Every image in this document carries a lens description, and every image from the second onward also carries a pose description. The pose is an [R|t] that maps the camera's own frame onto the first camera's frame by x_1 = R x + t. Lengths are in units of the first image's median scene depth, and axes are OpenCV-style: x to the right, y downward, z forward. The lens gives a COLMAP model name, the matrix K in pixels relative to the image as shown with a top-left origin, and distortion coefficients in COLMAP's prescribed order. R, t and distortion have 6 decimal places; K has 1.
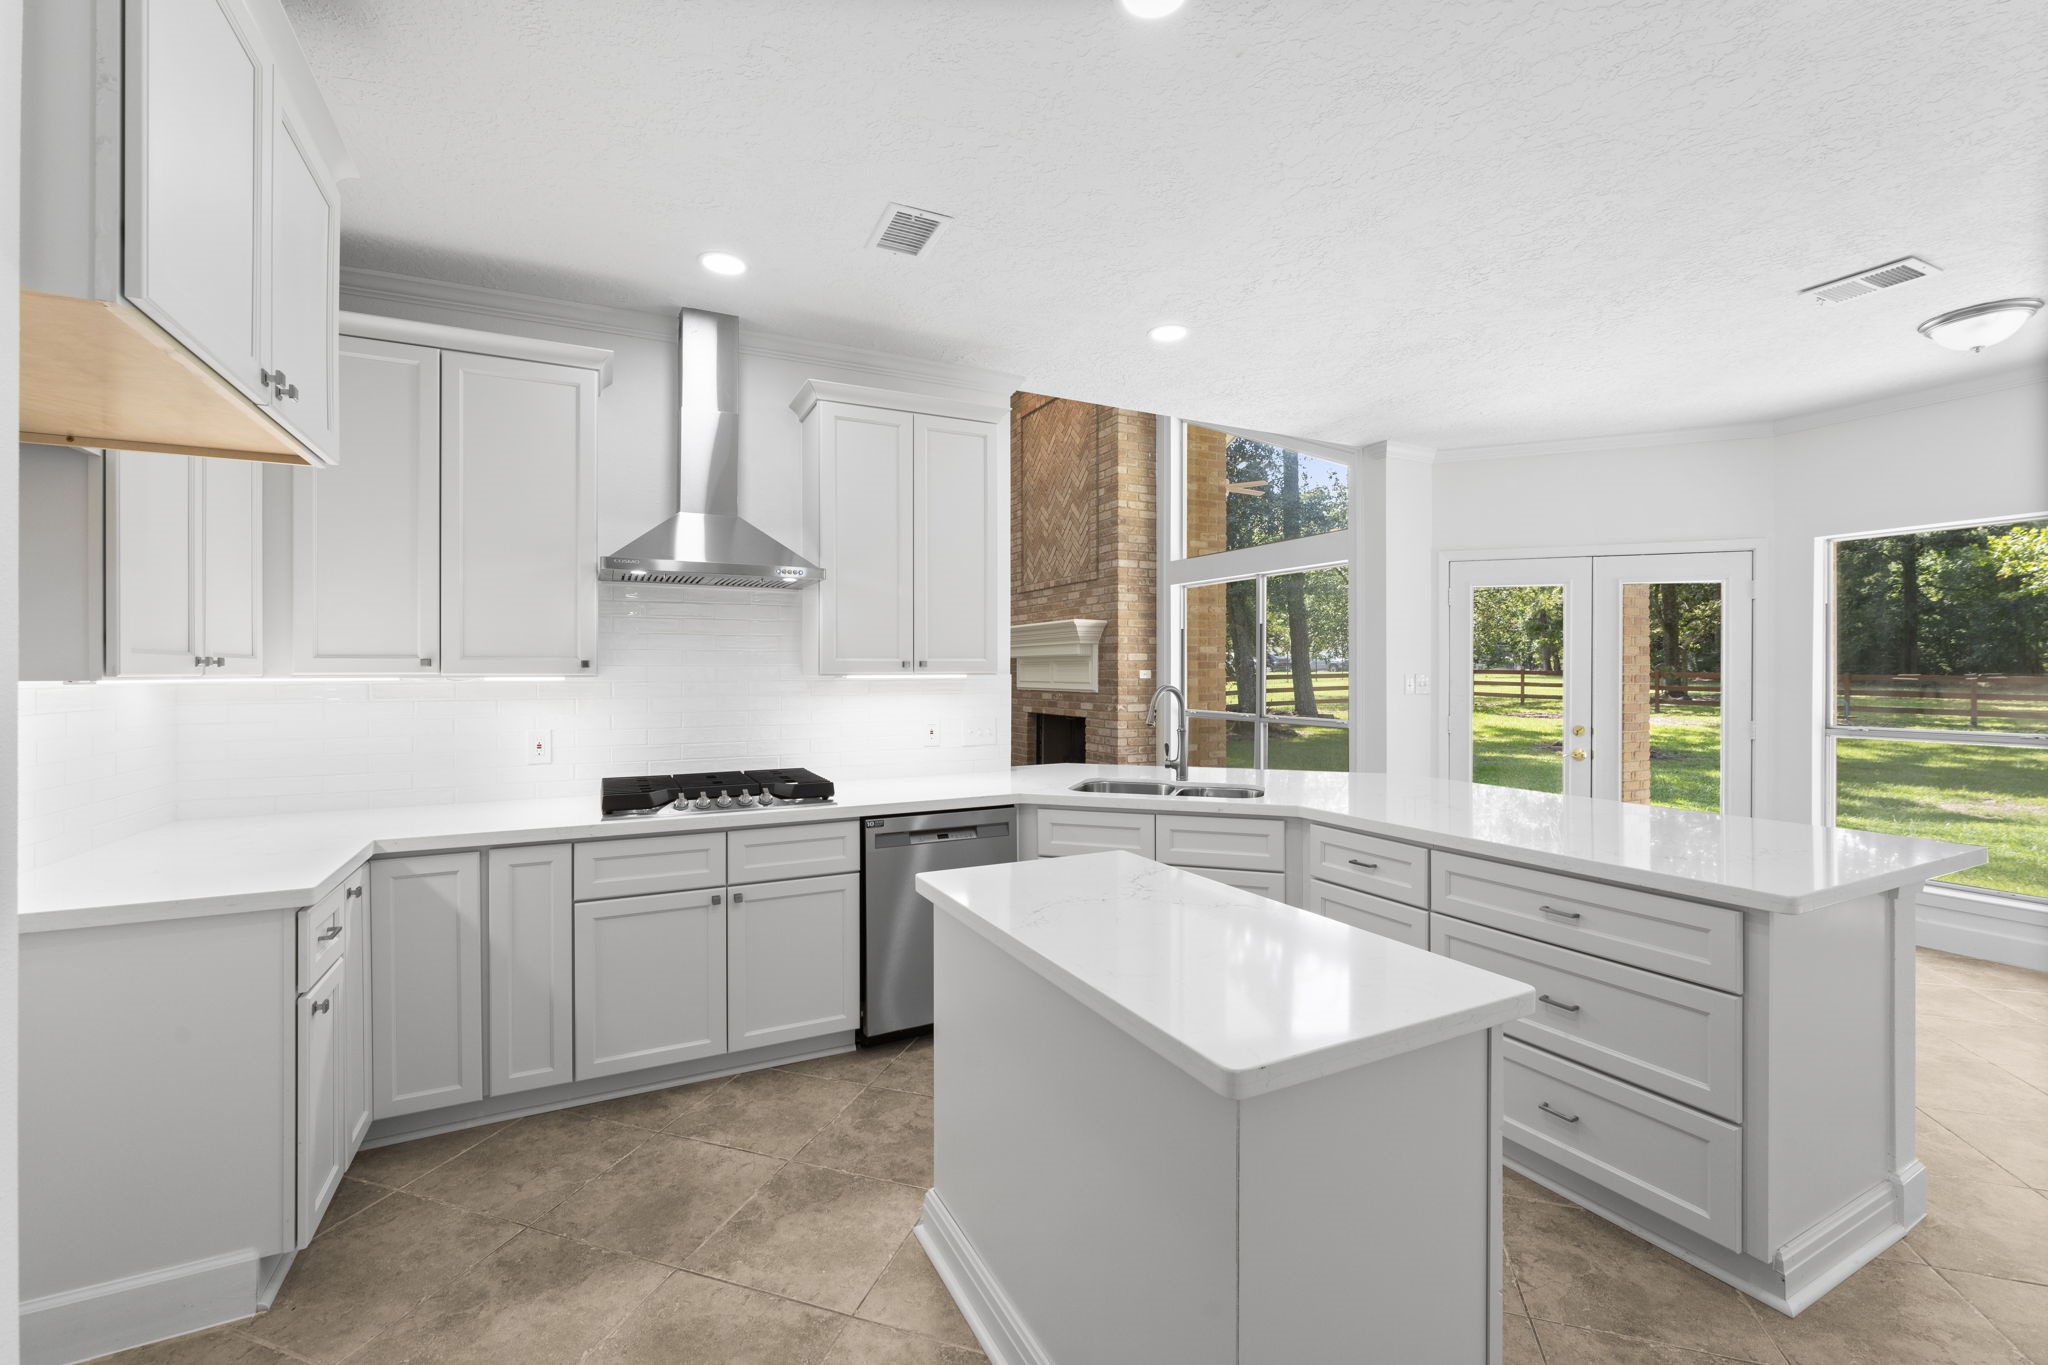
lens RADIAL K [[847.6, 0, 1028.4], [0, 847.6, 674.1], [0, 0, 1]] dist [-0.000266, 0.000641]
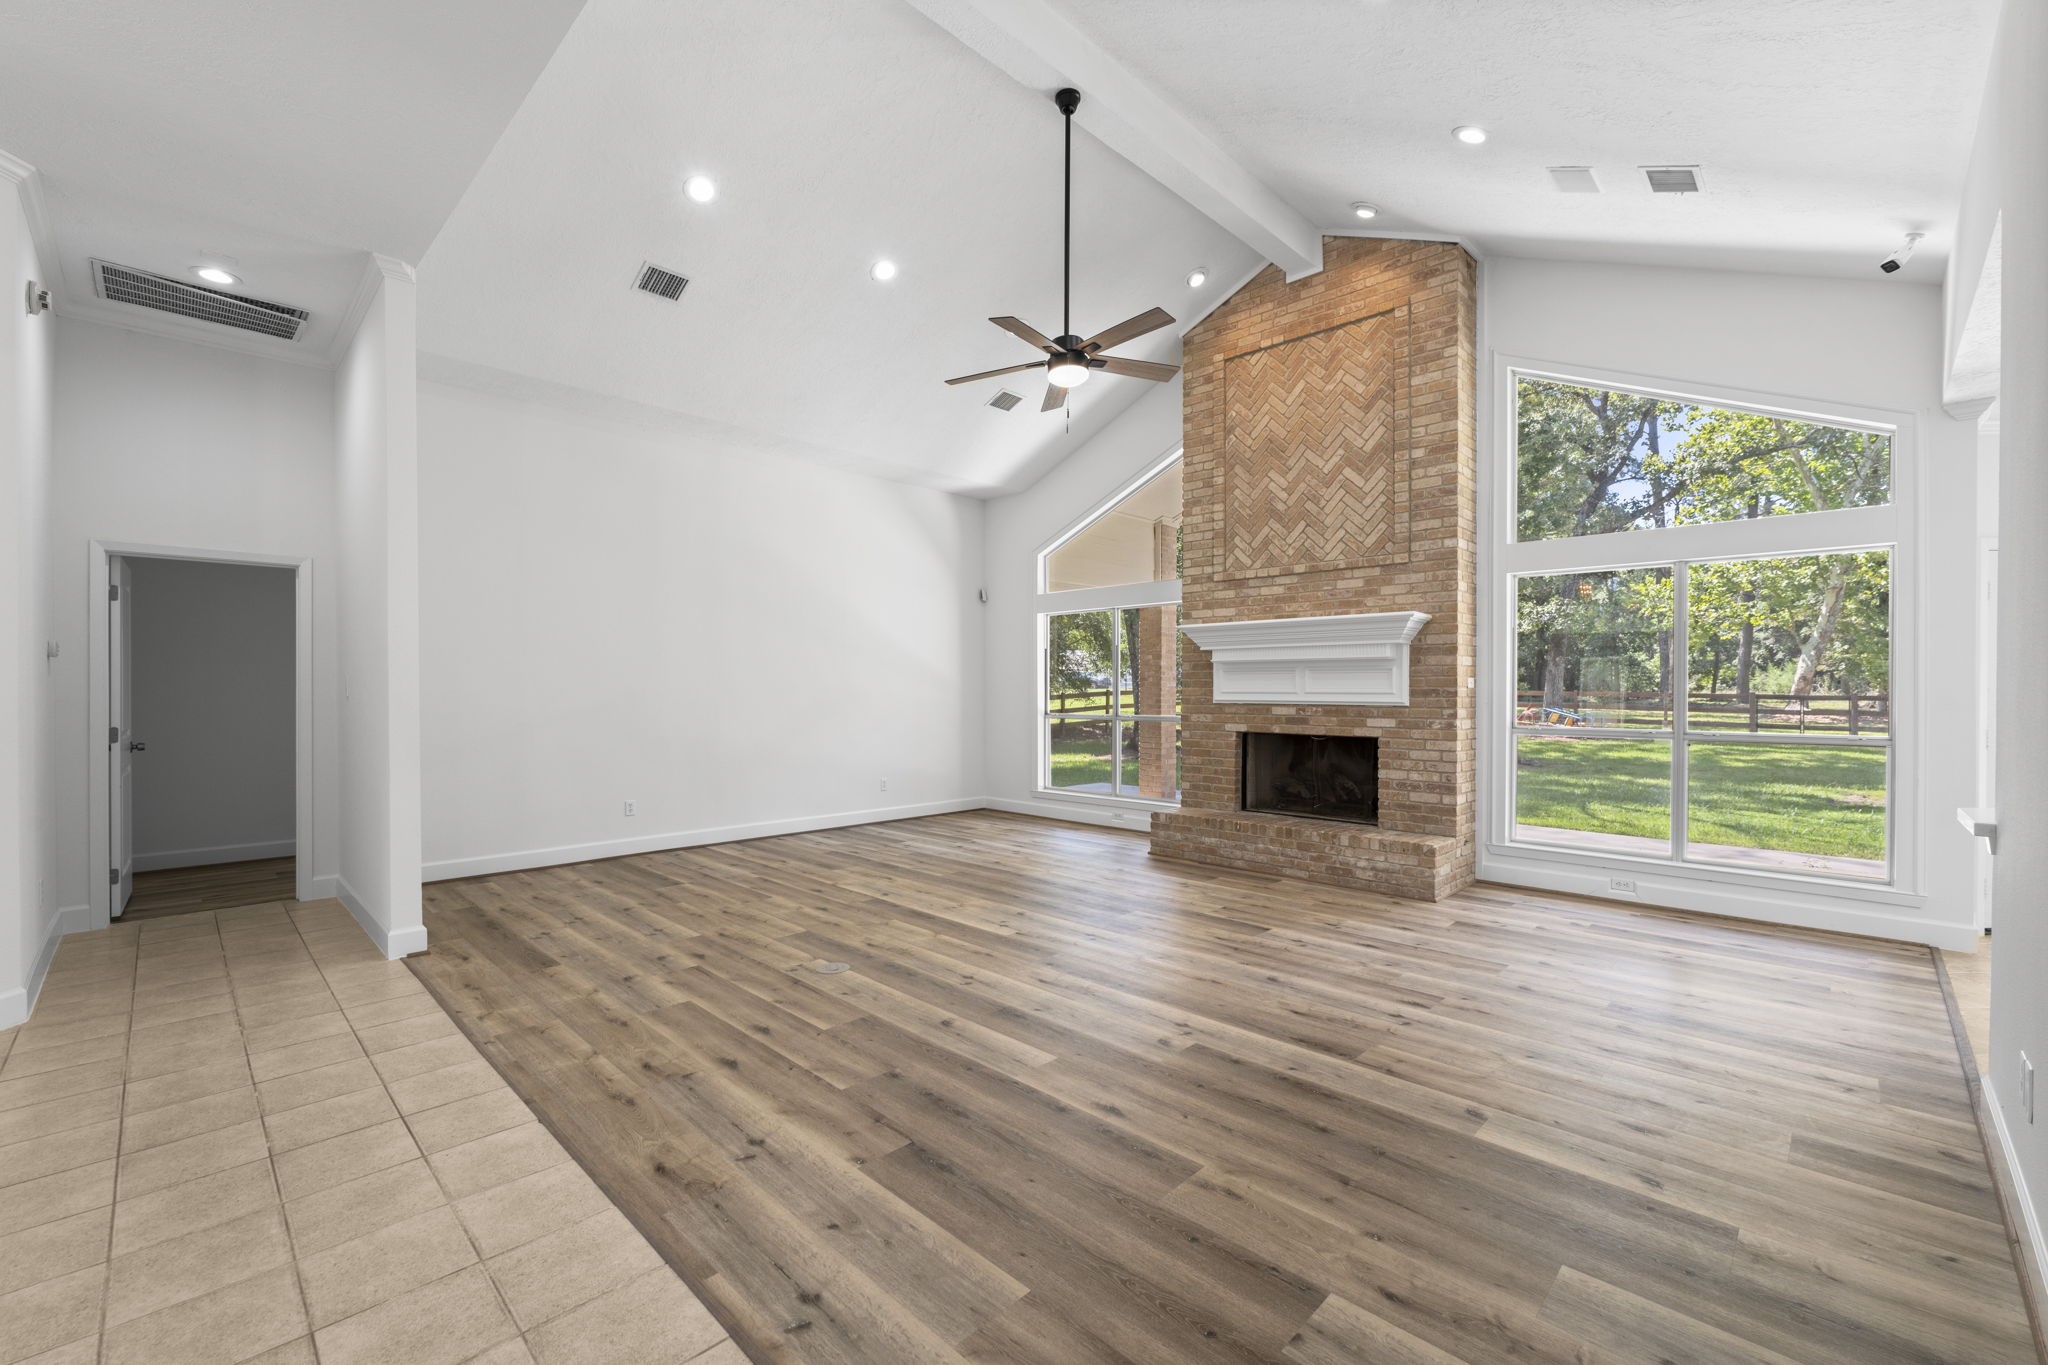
lens RADIAL K [[847.6, 0, 1028.5], [0, 847.6, 690.7], [0, 0, 1]] dist [-0.000266, 0.000641]
pose [[0.950045, 0.001045, 0.312111, -0.484148], [-0.001405, 0.999999, 0.000928, 0.007179], [-0.312110, -0.001321, 0.950045, 0.342428]]
